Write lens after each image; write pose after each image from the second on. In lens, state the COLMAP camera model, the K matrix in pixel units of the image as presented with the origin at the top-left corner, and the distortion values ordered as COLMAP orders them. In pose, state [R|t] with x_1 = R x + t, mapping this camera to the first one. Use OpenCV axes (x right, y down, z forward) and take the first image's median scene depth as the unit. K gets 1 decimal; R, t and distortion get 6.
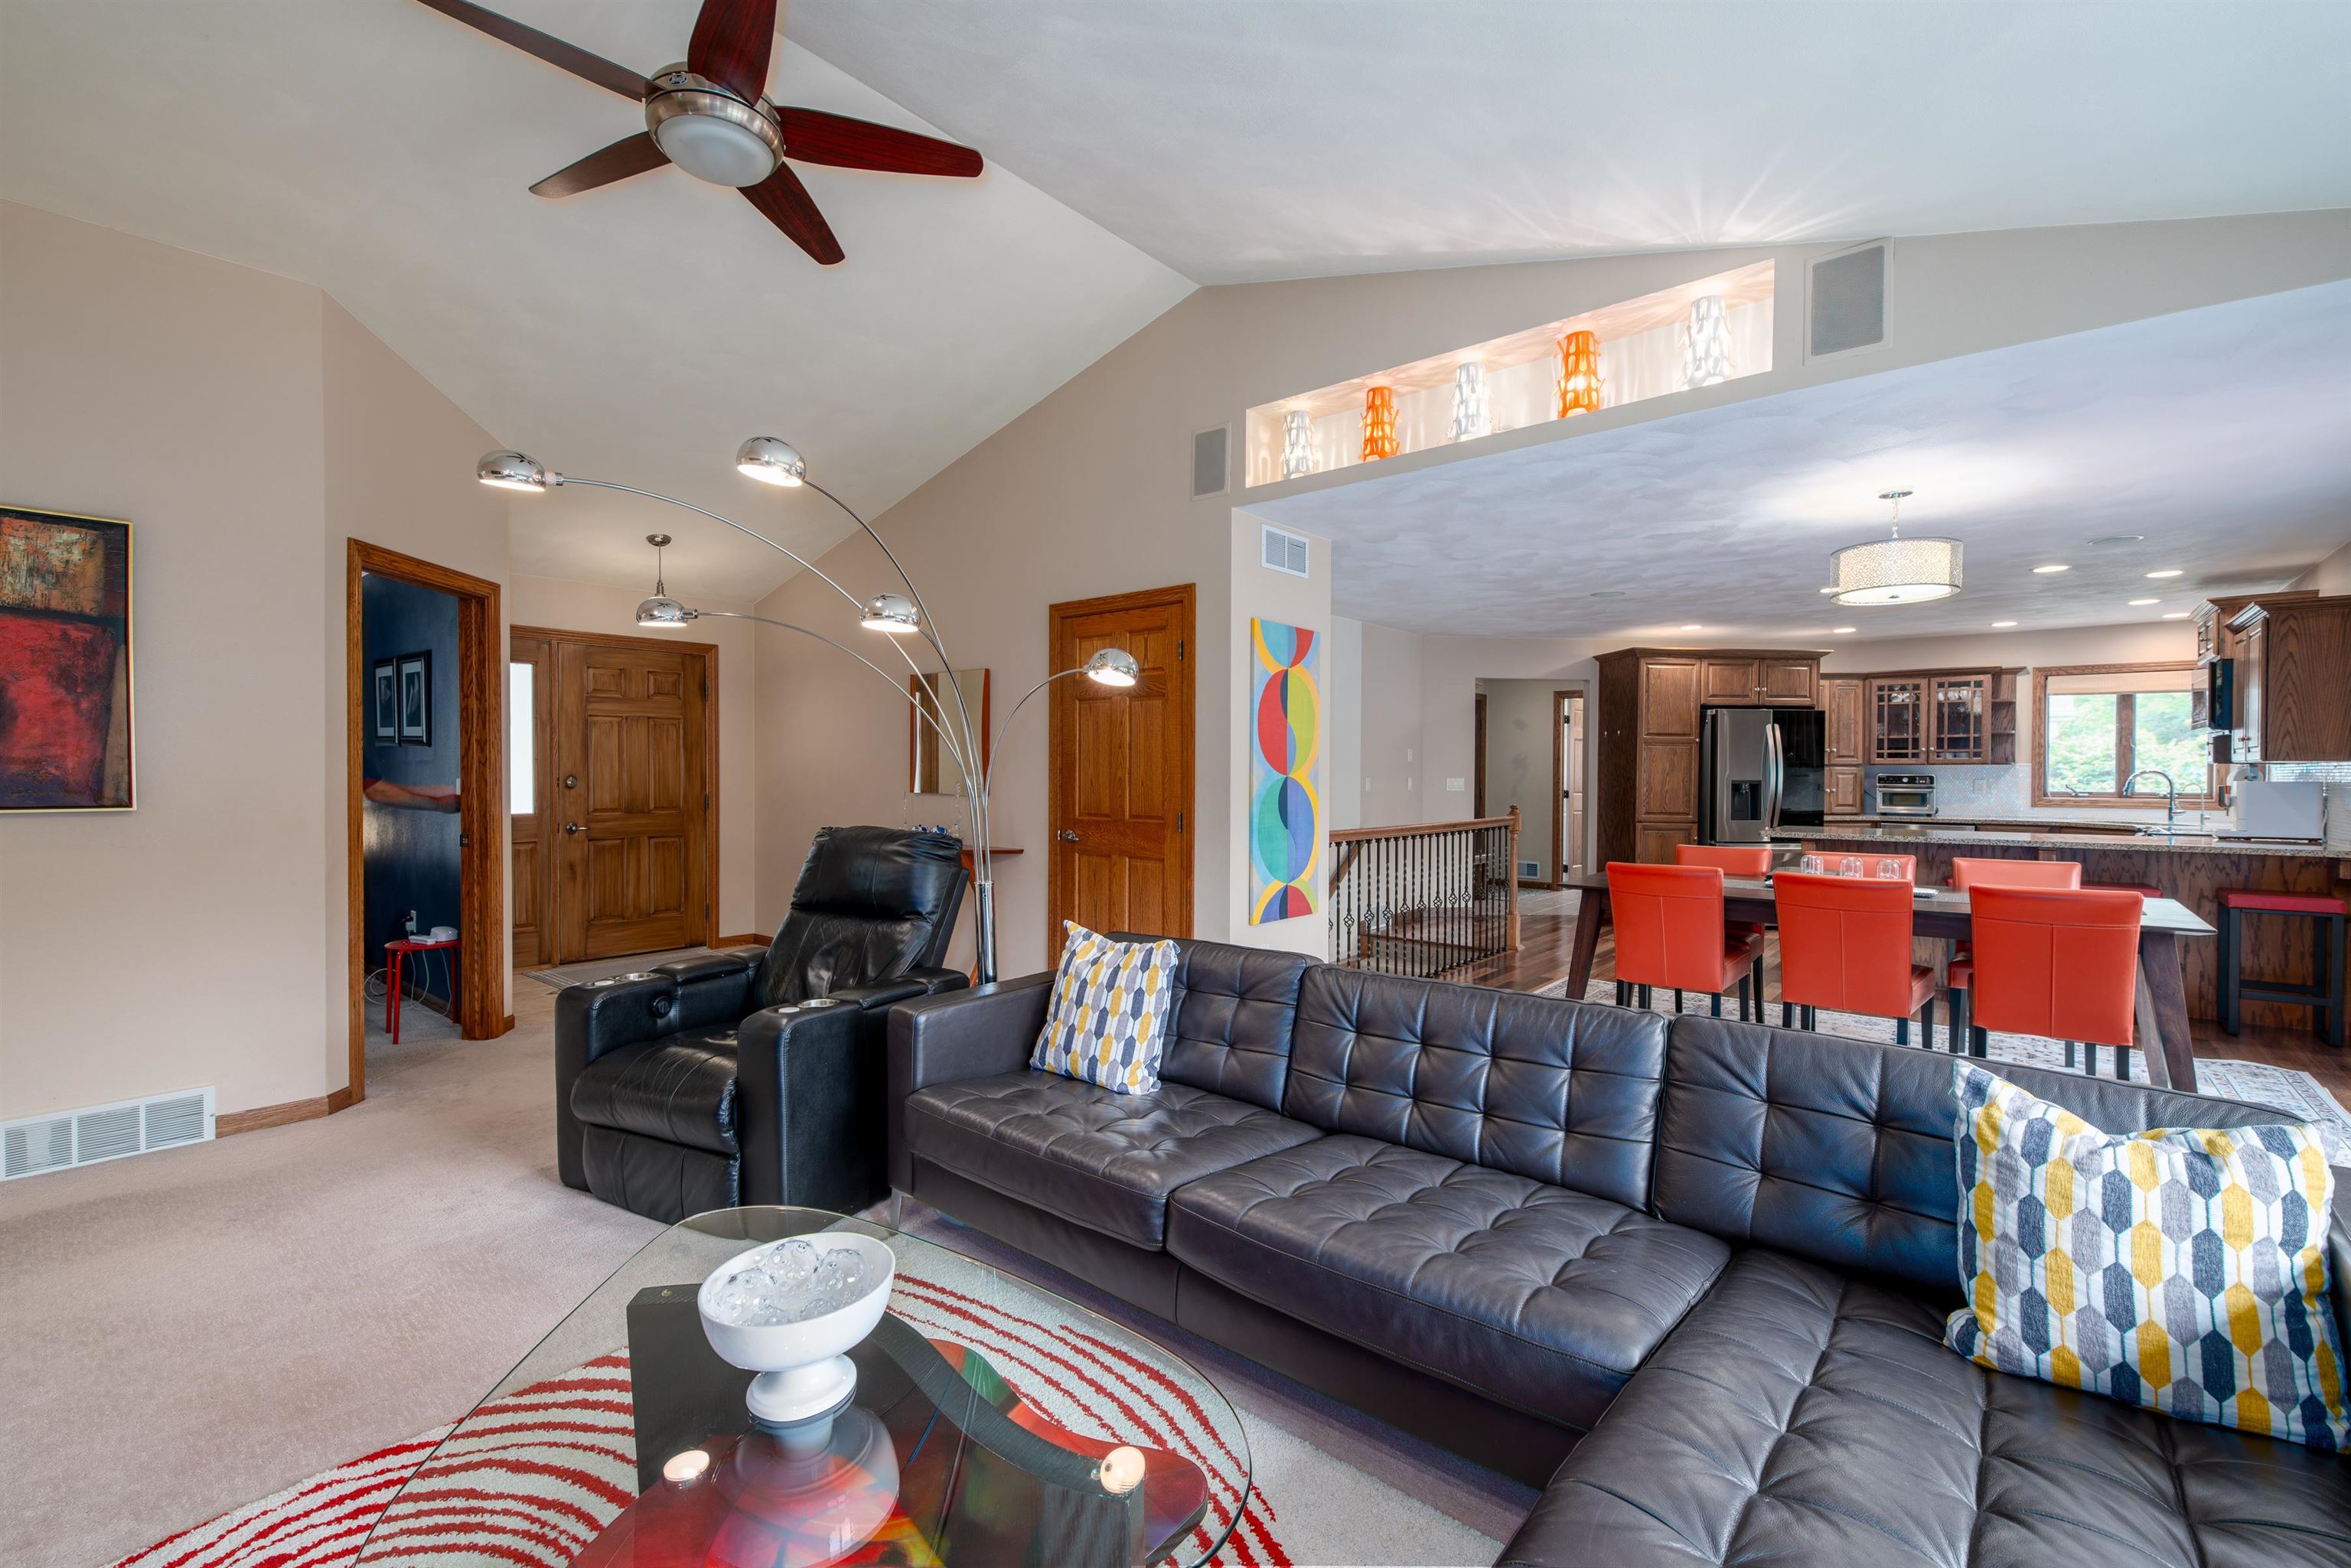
lens RADIAL K [[1027.5, 0, 1147.0], [0, 1027.5, 779.2], [0, 0, 1]] dist [-0.000427, -0.003970]
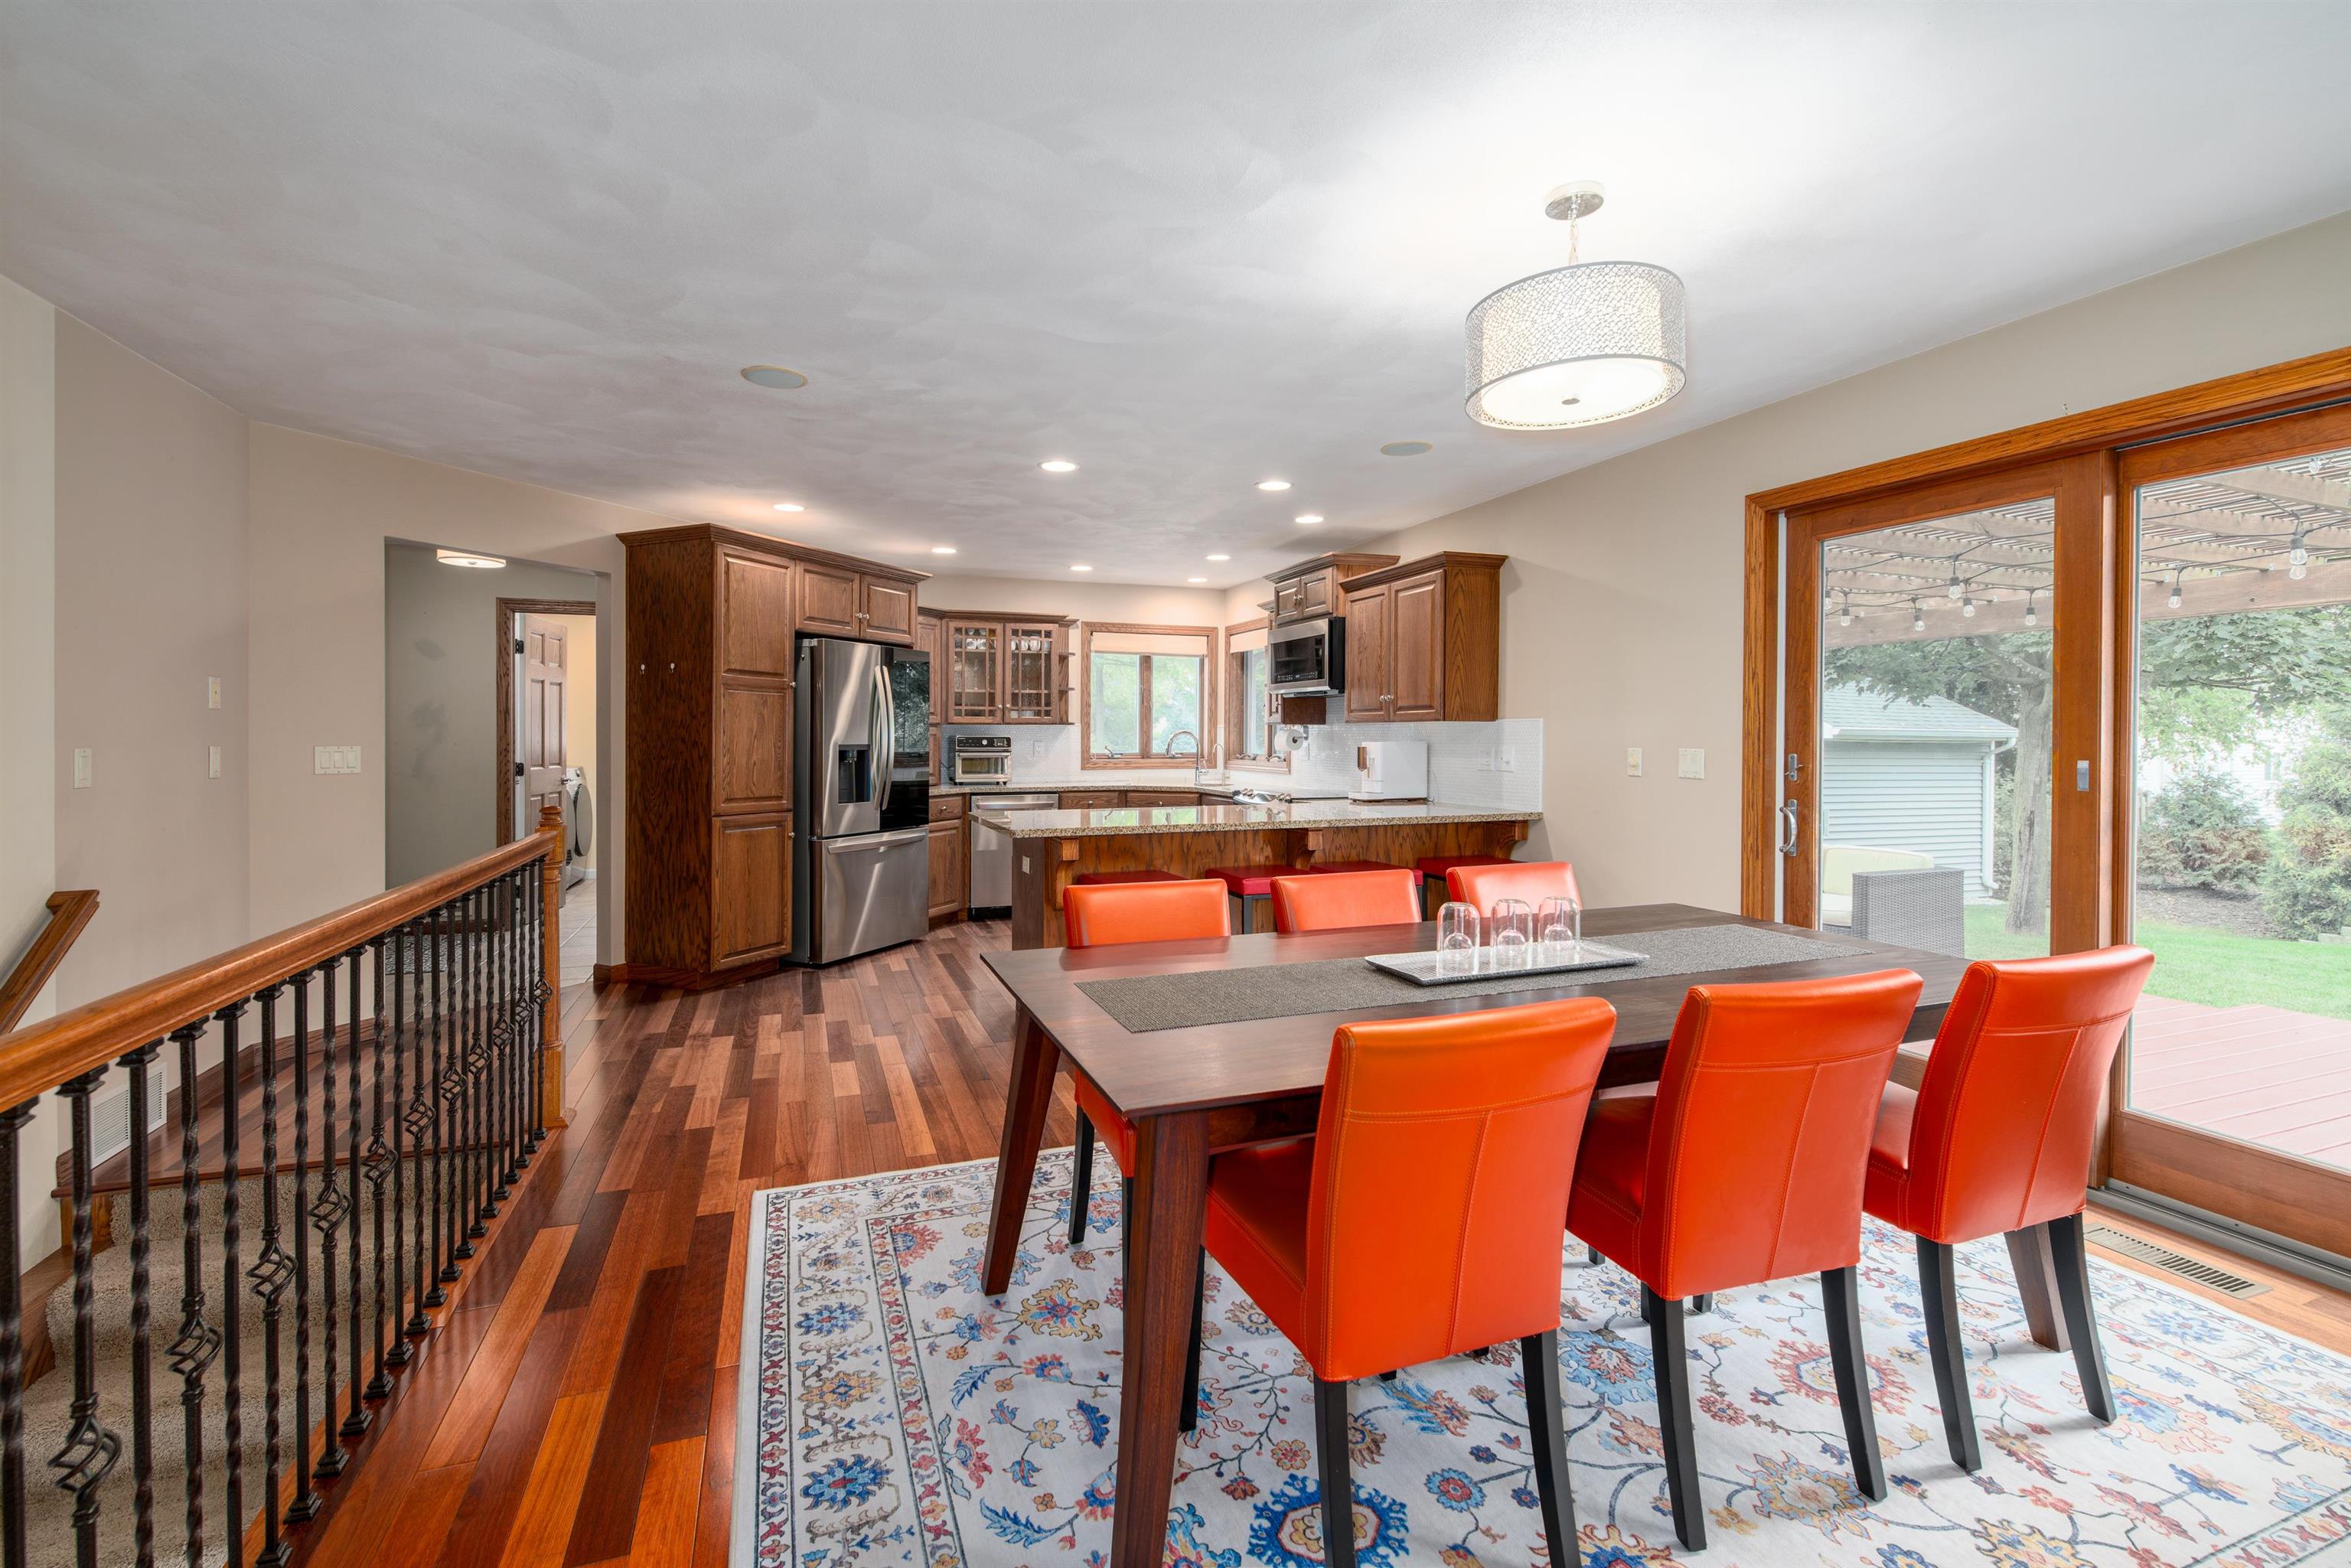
lens RADIAL K [[1027.5, 0, 1171.4], [0, 1027.5, 742.9], [0, 0, 1]] dist [-0.000427, -0.003970]
pose [[0.488153, -0.008795, 0.872714, 0.083693], [0.006127, 0.999959, 0.006650, -0.003565], [-0.872737, 0.002101, 0.488186, 0.468225]]
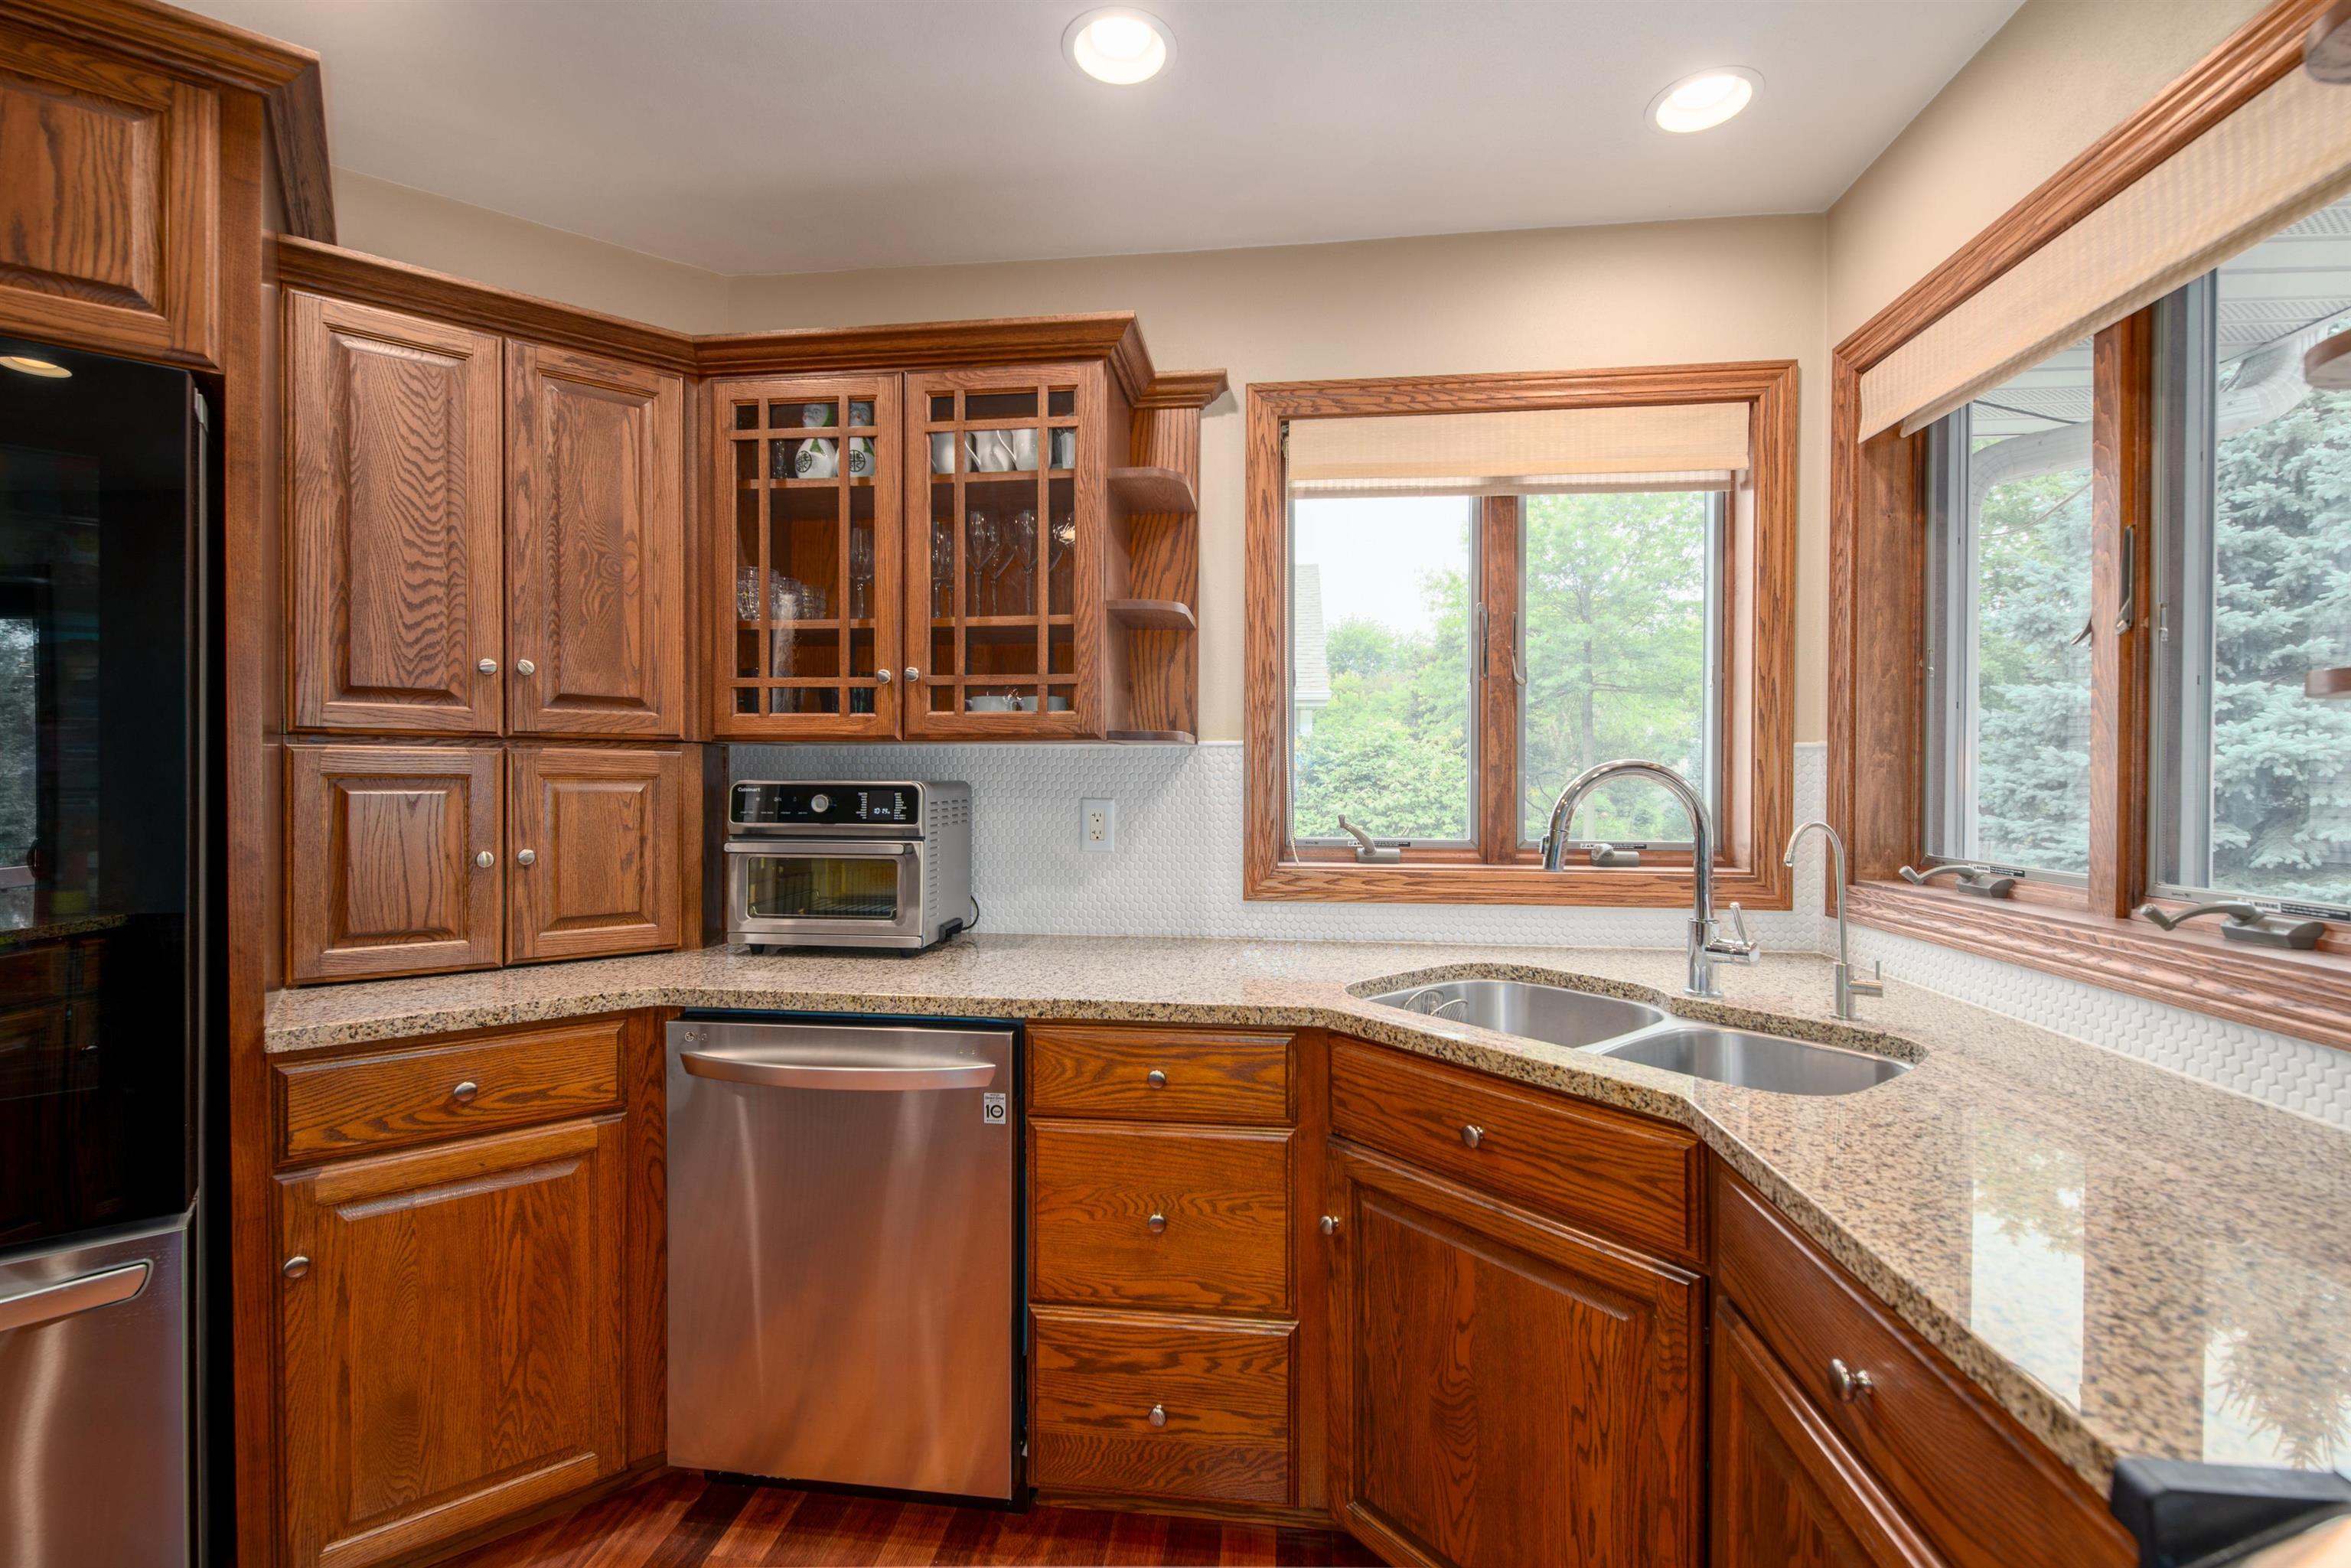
lens RADIAL K [[1004.7, 0, 1137.9], [0, 1004.7, 786.7], [0, 0, 1]] dist [0.007042, -0.000943]
pose [[0.849697, -0.005325, 0.527245, 0.696538], [0.004331, 0.999986, 0.003119, -0.003694], [-0.527254, -0.000367, 0.849708, 0.786525]]
